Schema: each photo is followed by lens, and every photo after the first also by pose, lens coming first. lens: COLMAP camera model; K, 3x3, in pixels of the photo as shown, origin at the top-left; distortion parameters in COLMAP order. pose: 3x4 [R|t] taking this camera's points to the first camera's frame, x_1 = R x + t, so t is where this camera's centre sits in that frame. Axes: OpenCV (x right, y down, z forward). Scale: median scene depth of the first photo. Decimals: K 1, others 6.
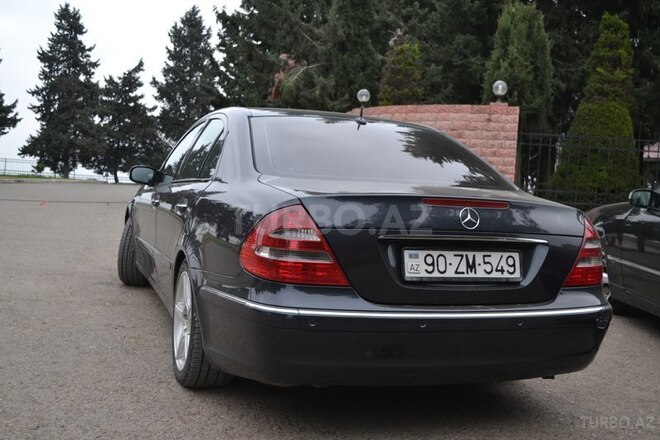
lens RADIAL K [[743.9, 0, 329.9], [0, 743.9, 220.3], [0, 0, 1]] dist [0.003944, 0.000000]
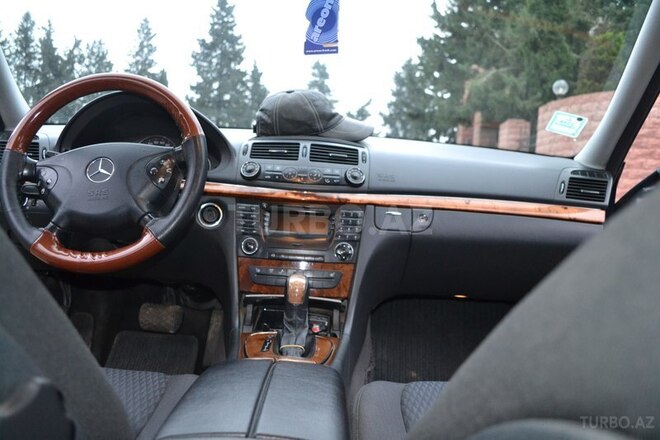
lens RADIAL K [[516.8, 0, 330.2], [0, 516.8, 220.4], [0, 0, 1]] dist [-0.046785, -0.006223]
pose [[0.940751, 0.021311, -0.338427, -0.004085], [-0.017774, 0.999750, 0.013548, -0.008464], [0.338631, -0.006730, 0.940895, 0.279512]]
